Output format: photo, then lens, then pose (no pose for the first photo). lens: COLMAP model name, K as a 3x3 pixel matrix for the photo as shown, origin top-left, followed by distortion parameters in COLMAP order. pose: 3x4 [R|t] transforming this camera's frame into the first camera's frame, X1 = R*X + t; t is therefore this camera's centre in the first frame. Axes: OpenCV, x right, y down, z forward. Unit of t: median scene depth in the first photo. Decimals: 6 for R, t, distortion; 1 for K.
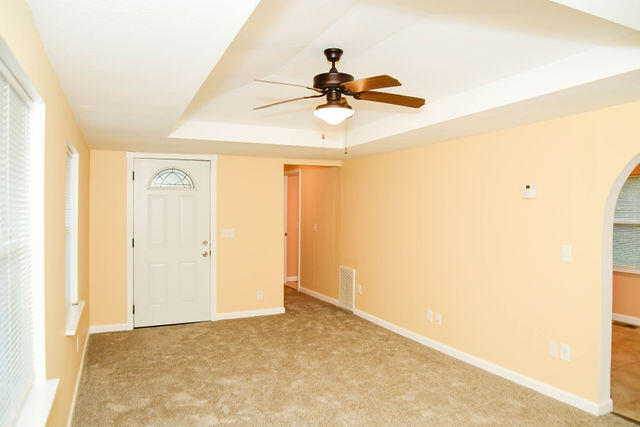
lens RADIAL K [[440.2, 0, 319.7], [0, 440.2, 211.2], [0, 0, 1]] dist [-0.079400, 0.030290]
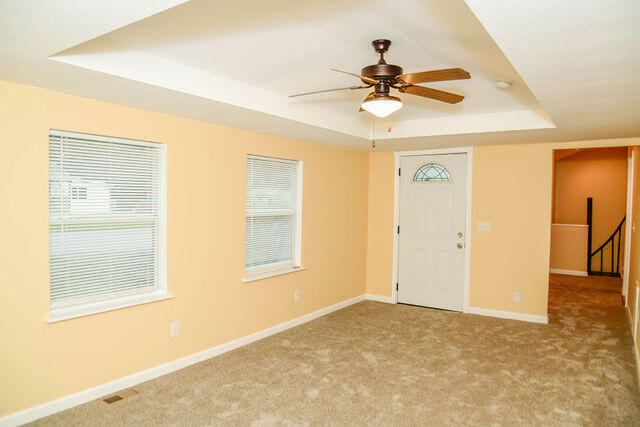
lens RADIAL K [[440.2, 0, 318.9], [0, 440.2, 212.0], [0, 0, 1]] dist [-0.079400, 0.030290]
pose [[0.493851, 0.028054, -0.869094, 0.521471], [-0.006204, 0.999568, 0.028740, -0.008255], [0.869525, -0.008801, 0.493811, 0.249348]]
